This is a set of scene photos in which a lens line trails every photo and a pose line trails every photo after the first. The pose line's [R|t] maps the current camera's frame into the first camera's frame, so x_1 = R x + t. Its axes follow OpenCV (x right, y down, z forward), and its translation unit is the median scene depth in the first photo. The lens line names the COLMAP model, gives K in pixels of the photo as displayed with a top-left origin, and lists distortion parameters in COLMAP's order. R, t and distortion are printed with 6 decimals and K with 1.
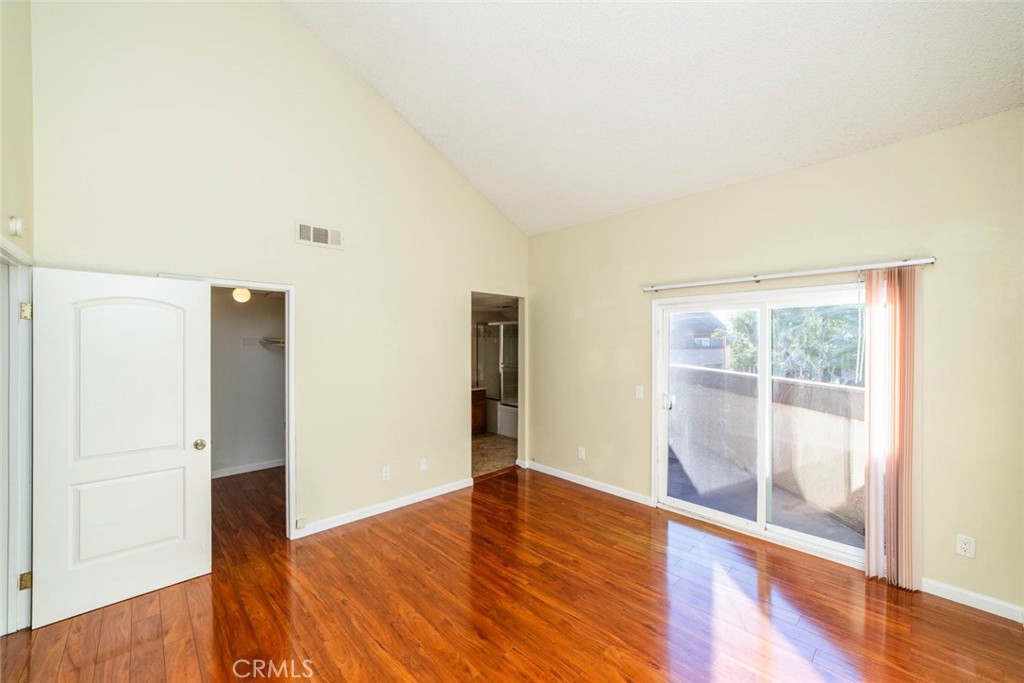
lens RADIAL K [[393.0, 0, 513.9], [0, 393.0, 343.0], [0, 0, 1]] dist [-0.020421, 0.006543]
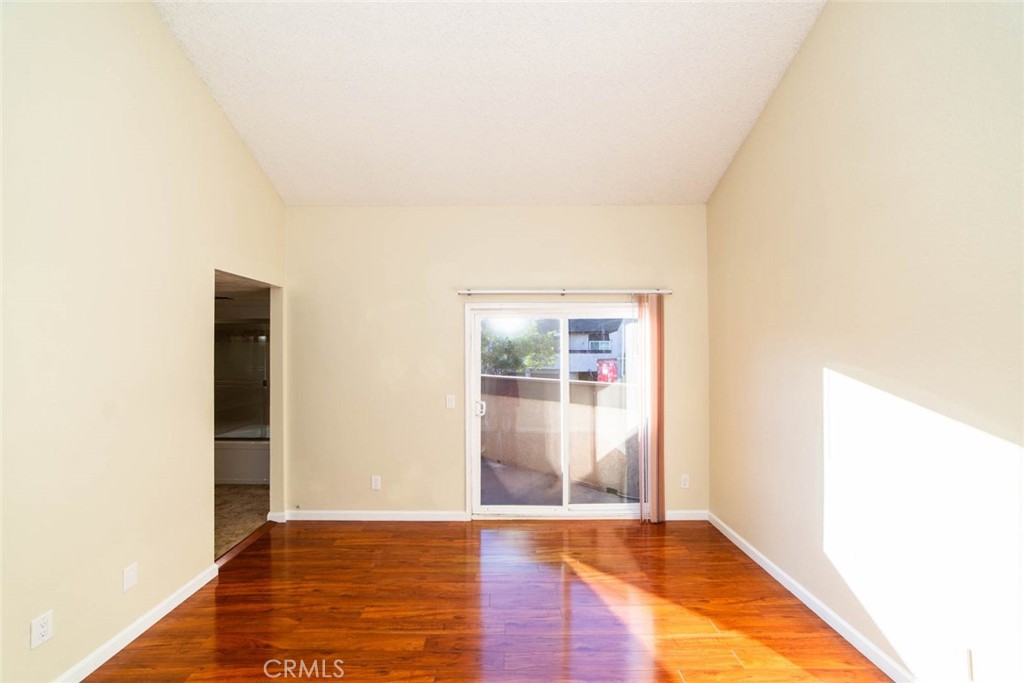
lens RADIAL K [[393.0, 0, 513.9], [0, 393.0, 343.0], [0, 0, 1]] dist [-0.020421, 0.006543]
pose [[0.699981, 0.006198, 0.714135, -0.262614], [0.004266, 0.999908, -0.012859, -0.001365], [-0.714149, 0.012048, 0.699890, 0.261228]]
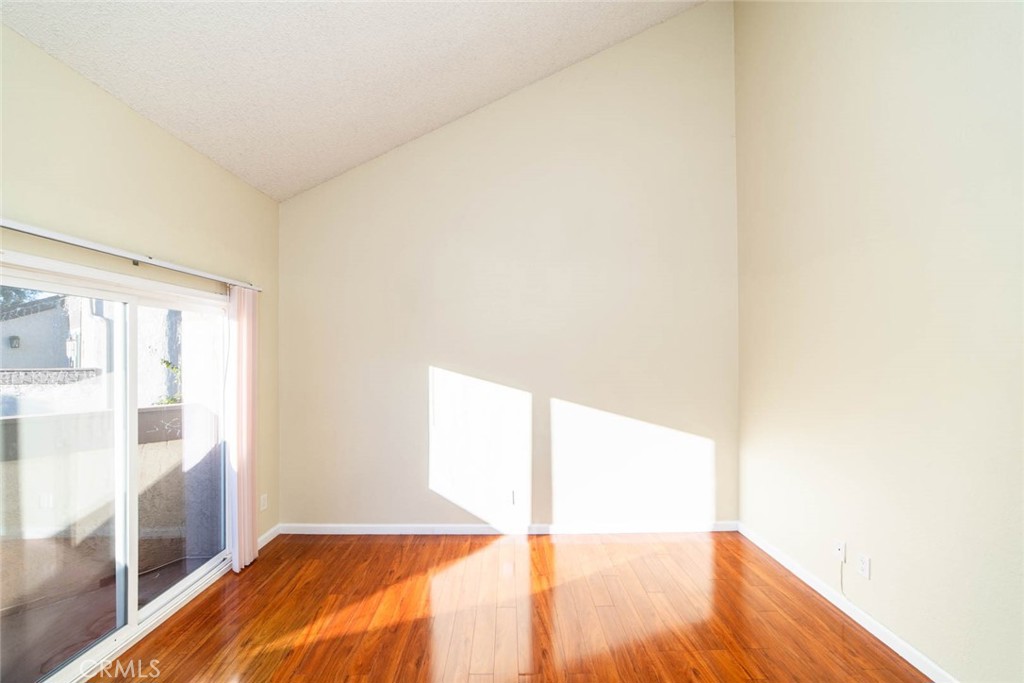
lens RADIAL K [[393.0, 0, 513.9], [0, 393.0, 343.0], [0, 0, 1]] dist [-0.020421, 0.006543]
pose [[-0.716482, 0.010919, 0.697521, -0.274288], [-0.003326, 0.999813, -0.019068, -0.007037], [-0.697598, -0.015982, -0.716311, 0.908799]]
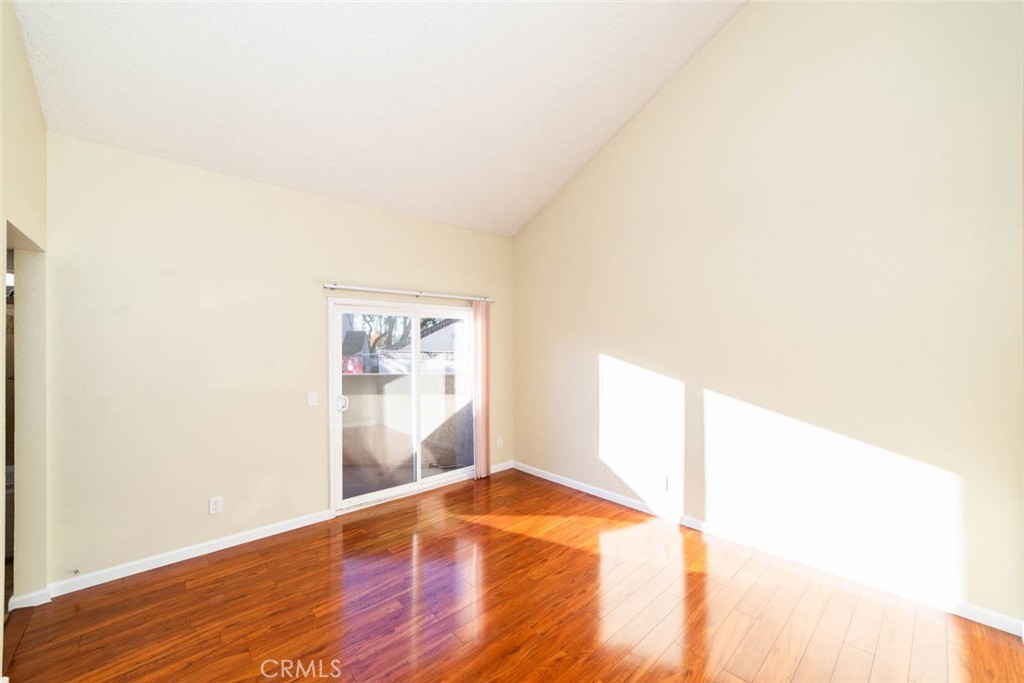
lens RADIAL K [[393.0, 0, 513.9], [0, 393.0, 343.0], [0, 0, 1]] dist [-0.020421, 0.006543]
pose [[0.042025, 0.000249, 0.999117, -0.590546], [0.006502, 0.999979, -0.000523, 0.001272], [-0.999095, 0.006518, 0.042023, 0.548291]]
